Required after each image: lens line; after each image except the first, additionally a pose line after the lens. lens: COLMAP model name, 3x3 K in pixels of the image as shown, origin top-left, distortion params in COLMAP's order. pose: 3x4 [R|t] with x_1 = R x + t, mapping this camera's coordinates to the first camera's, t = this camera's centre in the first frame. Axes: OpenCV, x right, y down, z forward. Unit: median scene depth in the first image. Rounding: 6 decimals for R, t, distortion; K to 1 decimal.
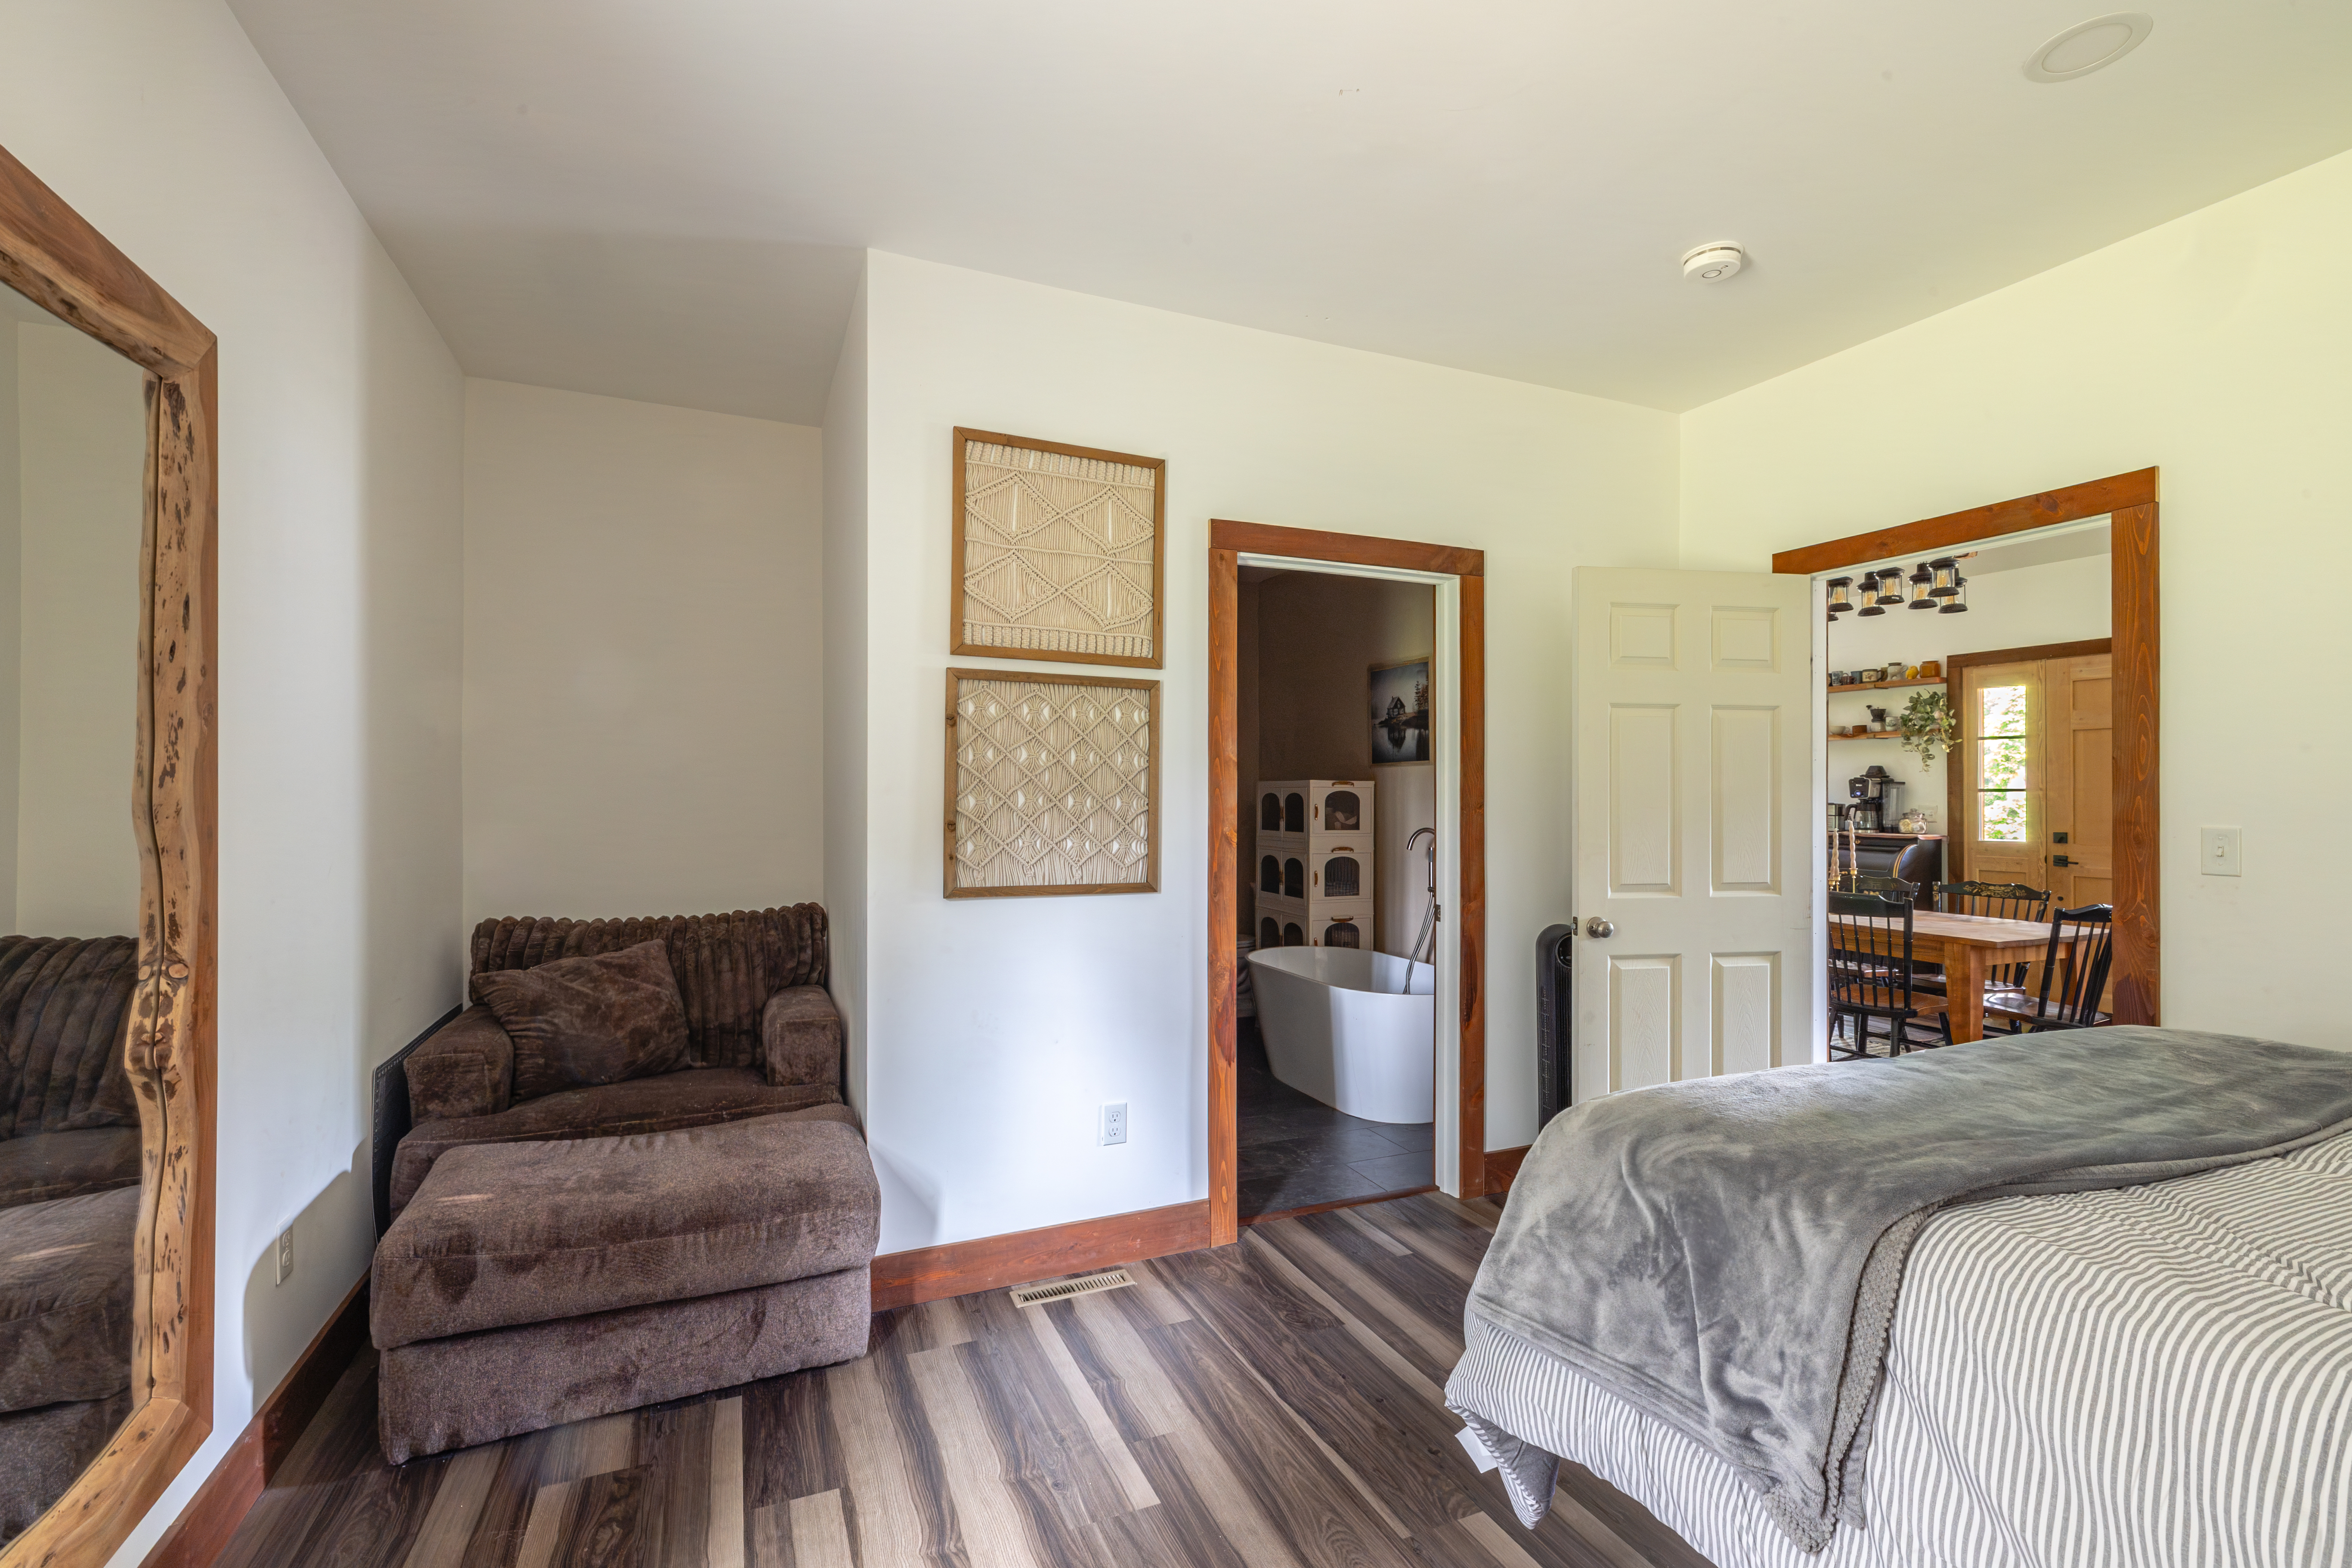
lens RADIAL K [[1004.8, 0, 1176.0], [0, 1004.8, 784.0], [0, 0, 1]] dist [0.002836, 0.000032]
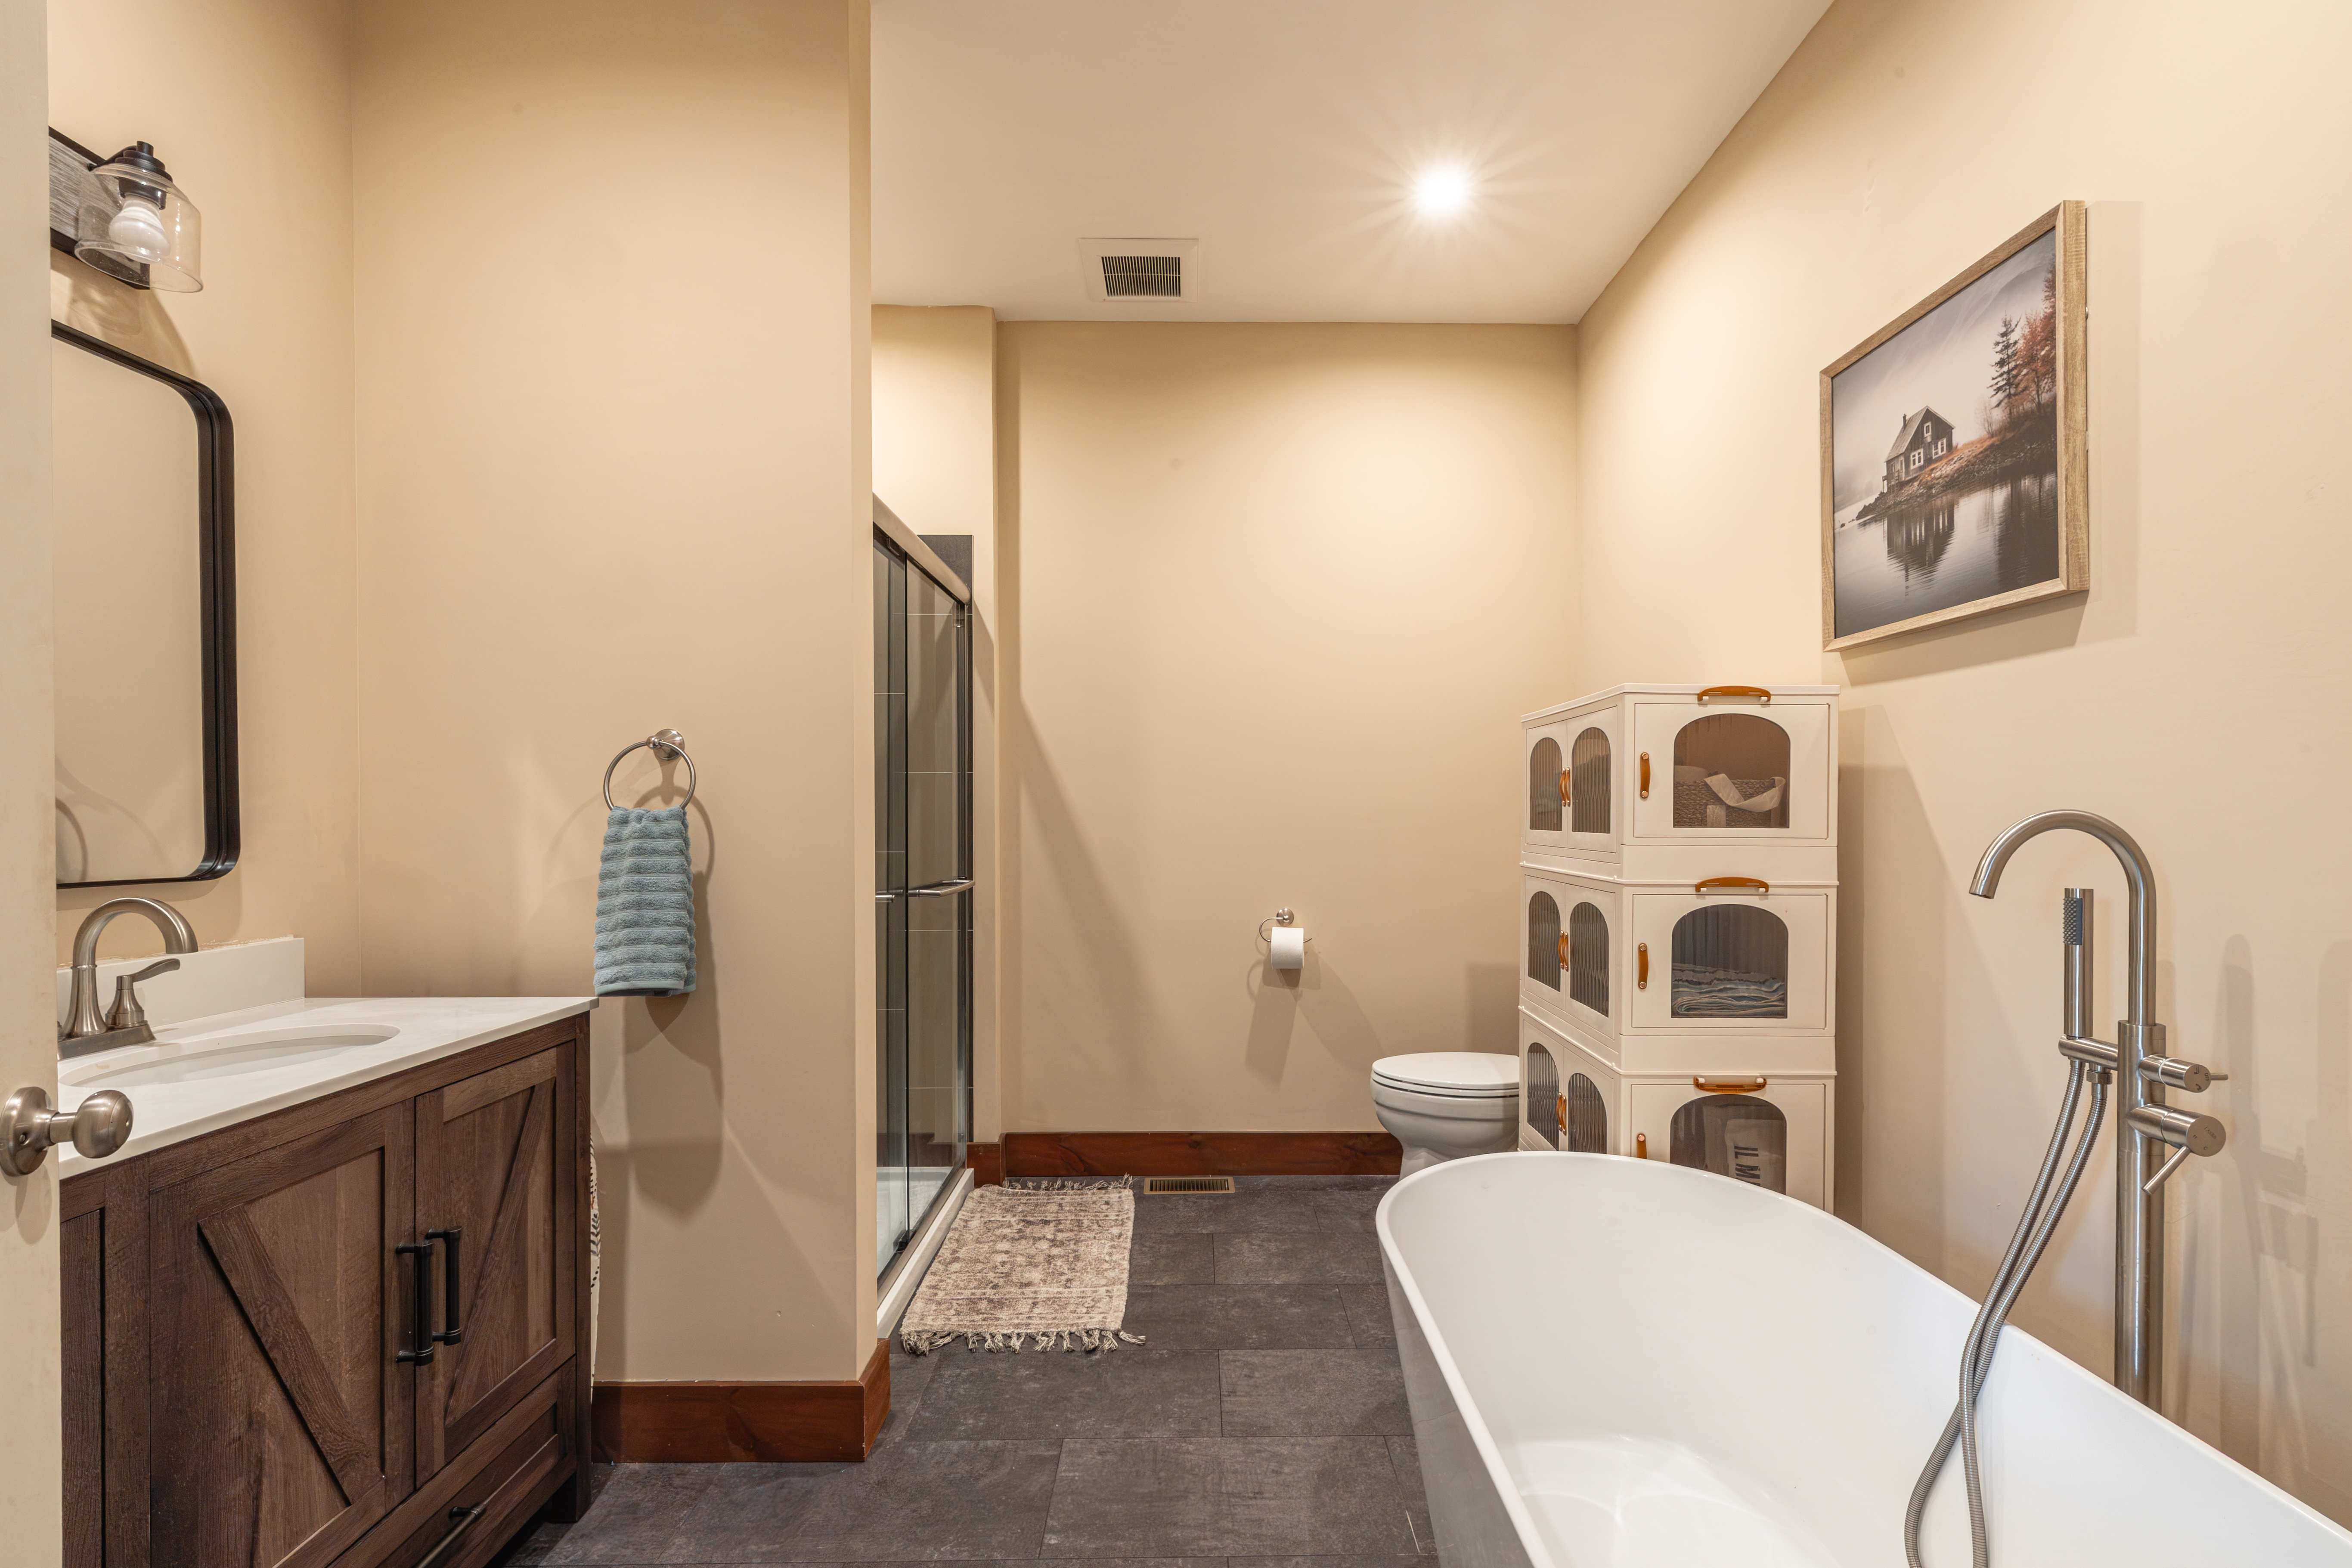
lens RADIAL K [[1017.4, 0, 1183.7], [0, 1017.4, 819.1], [0, 0, 1]] dist [-0.002991, -0.000886]
pose [[0.917653, -0.000445, -0.397383, 0.132147], [0.005390, 0.999921, 0.011327, 0.038072], [0.397347, -0.012536, 0.917583, 0.607099]]
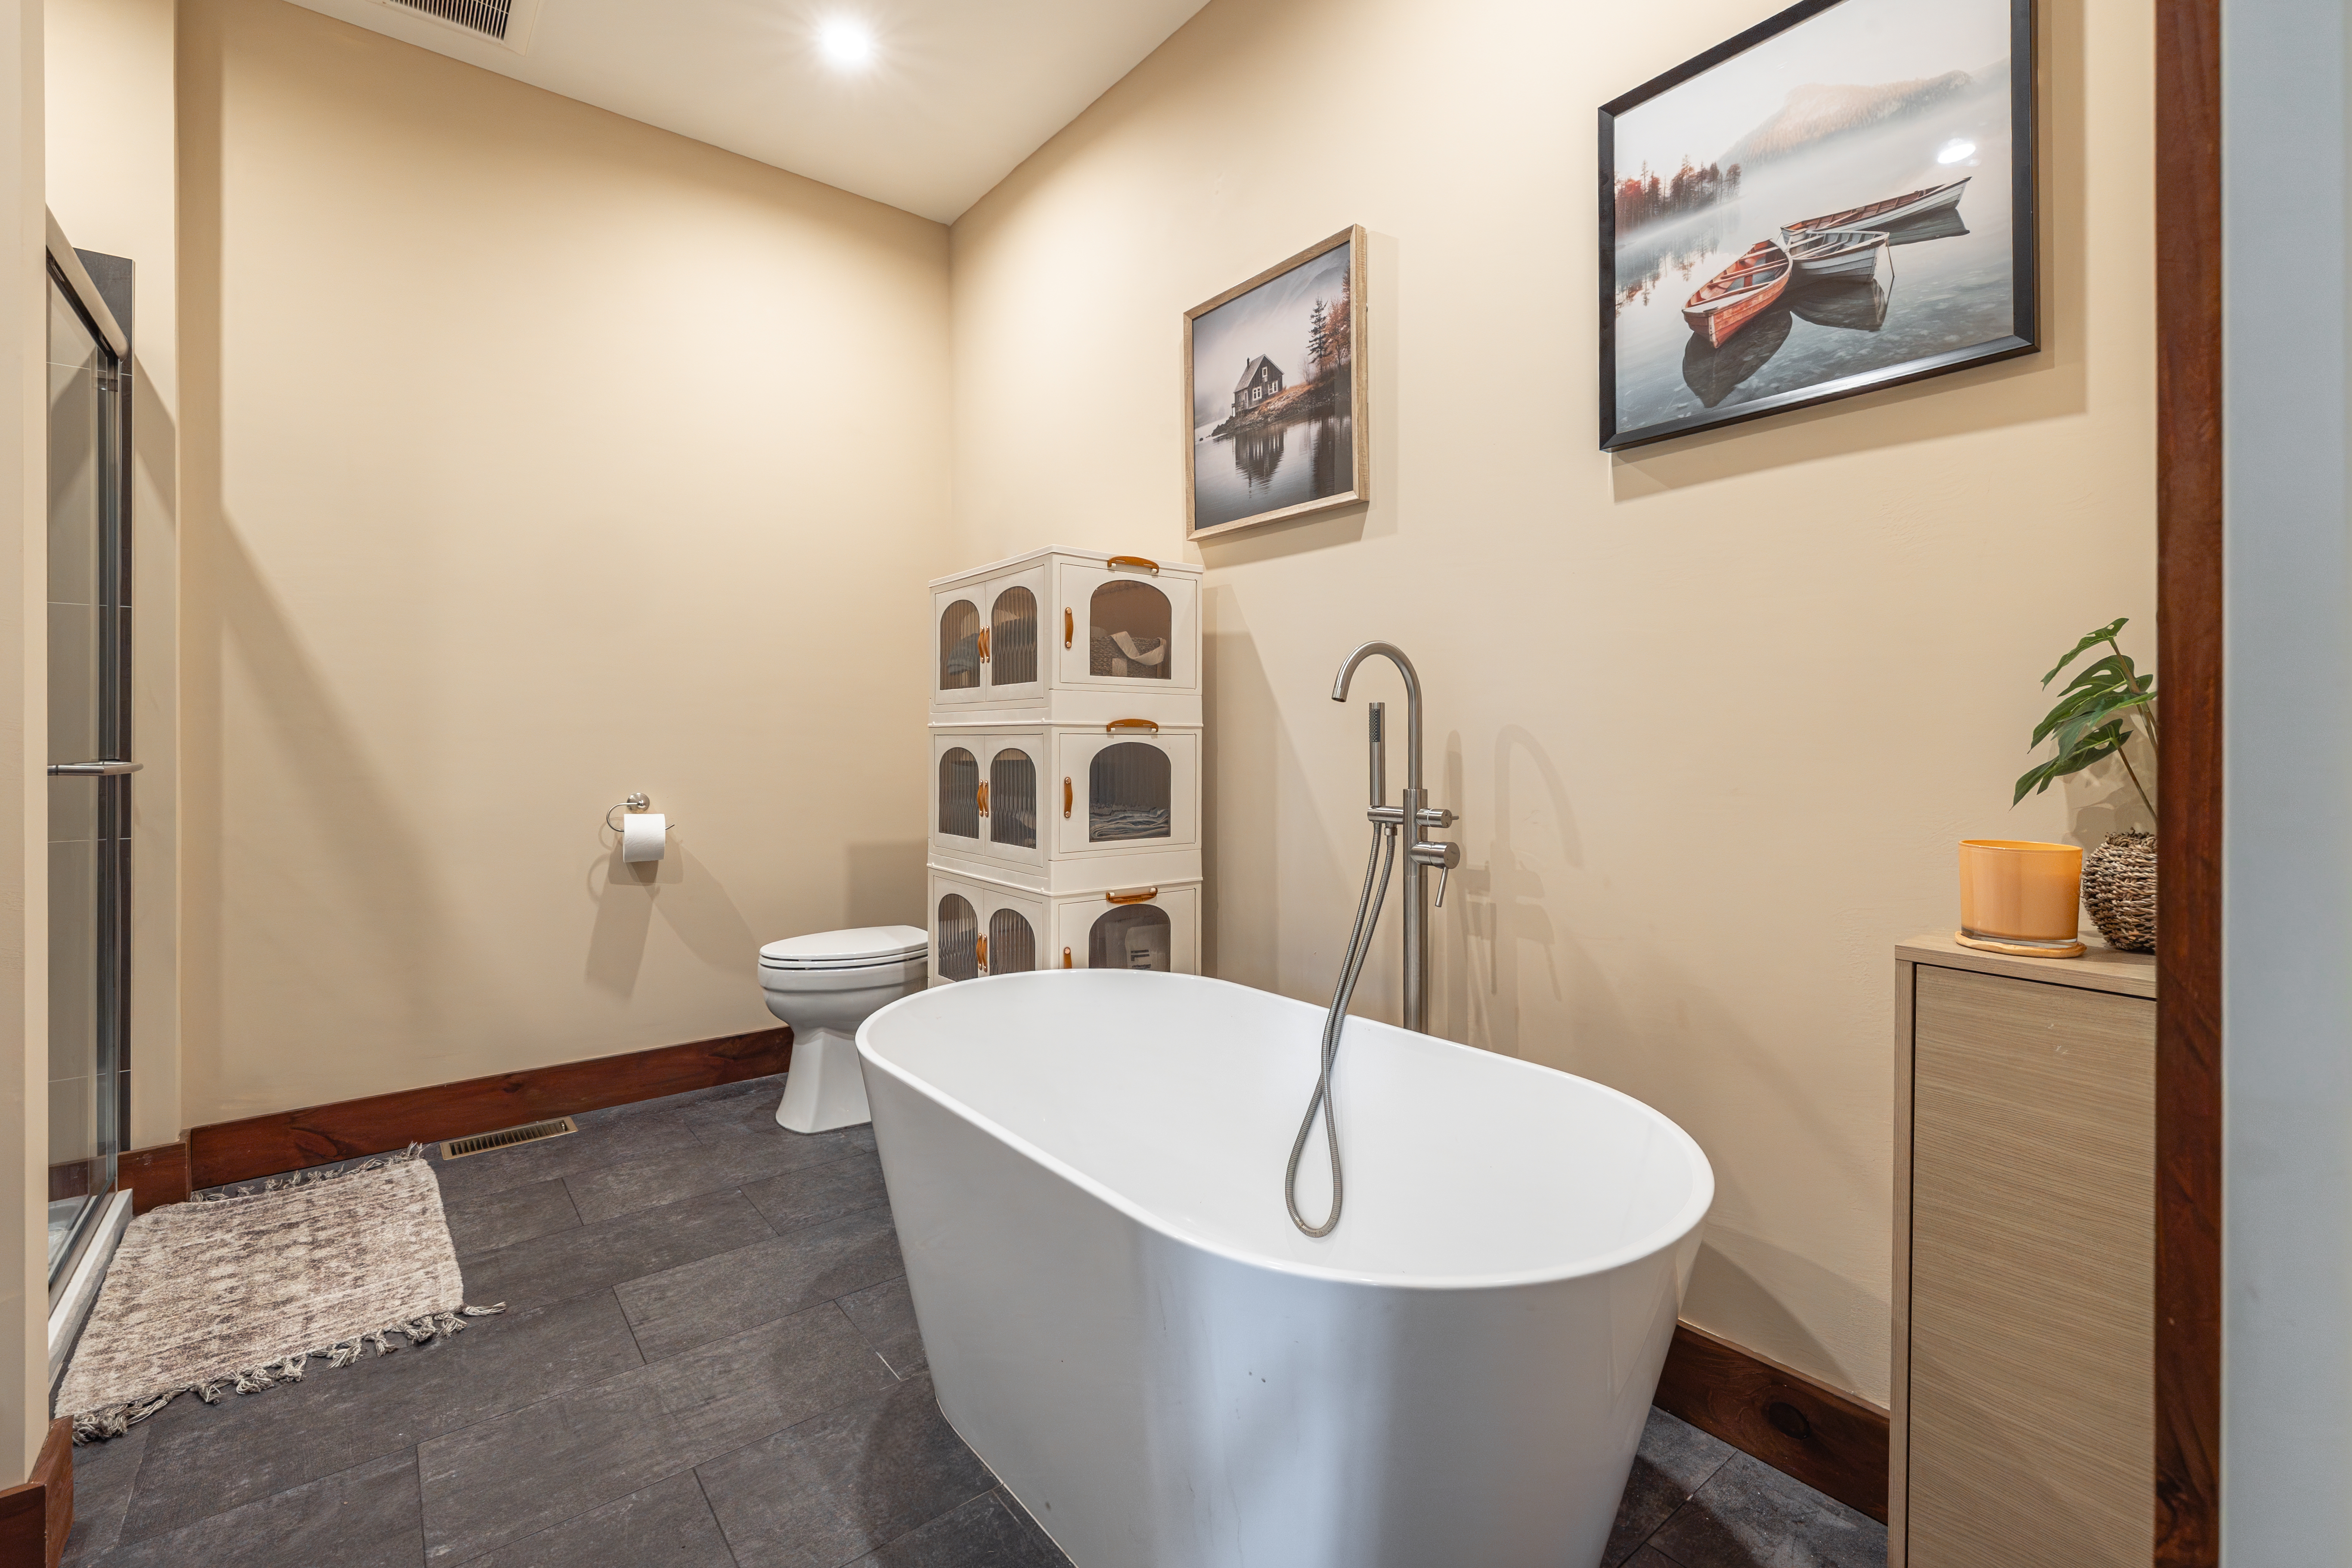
lens RADIAL K [[1040.0, 0, 1214.4], [0, 1040.0, 731.8], [0, 0, 1]] dist [-0.005111, 0.000436]
pose [[0.961383, -0.001996, 0.275207, 0.082463], [0.000526, 0.999985, 0.005412, 0.065749], [-0.275213, -0.005058, 0.961370, 0.589139]]
